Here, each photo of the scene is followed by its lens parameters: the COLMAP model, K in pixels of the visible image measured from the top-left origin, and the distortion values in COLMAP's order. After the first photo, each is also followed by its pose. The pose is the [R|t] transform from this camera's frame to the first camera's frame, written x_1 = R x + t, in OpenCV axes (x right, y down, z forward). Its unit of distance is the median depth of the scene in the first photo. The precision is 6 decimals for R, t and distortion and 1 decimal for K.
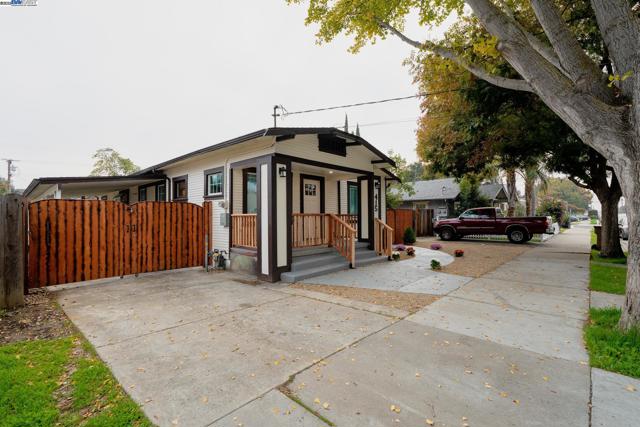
lens RADIAL K [[287.7, 0, 320.0], [0, 287.7, 213.5], [0, 0, 1]] dist [0.000418, -0.000025]
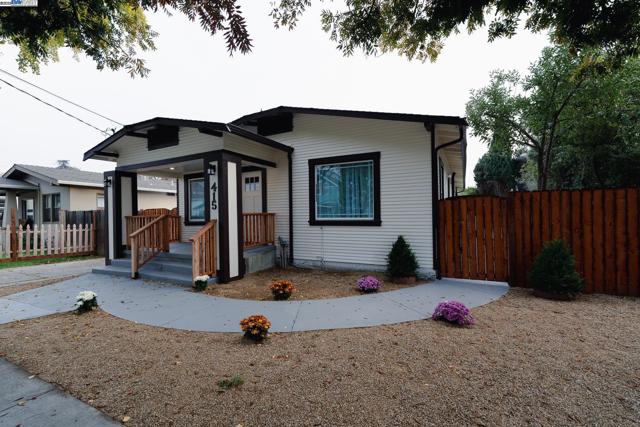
lens RADIAL K [[285.4, 0, 320.0], [0, 285.4, 213.5], [0, 0, 1]] dist [0.000097, 0.000023]
pose [[0.258317, -0.009765, -0.966011, 1.284796], [0.027591, 0.999616, -0.002726, 0.014668], [0.965666, -0.025949, 0.258487, 1.559174]]
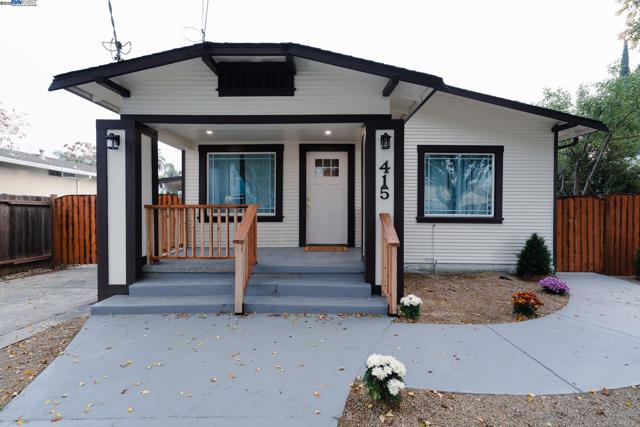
lens RADIAL K [[287.7, 0, 320.0], [0, 287.7, 213.5], [0, 0, 1]] dist [0.000418, -0.000025]
pose [[0.668375, 0.012907, -0.743712, 0.678339], [0.002462, 0.999806, 0.019563, 0.007715], [0.743820, -0.014906, 0.668214, 0.913950]]
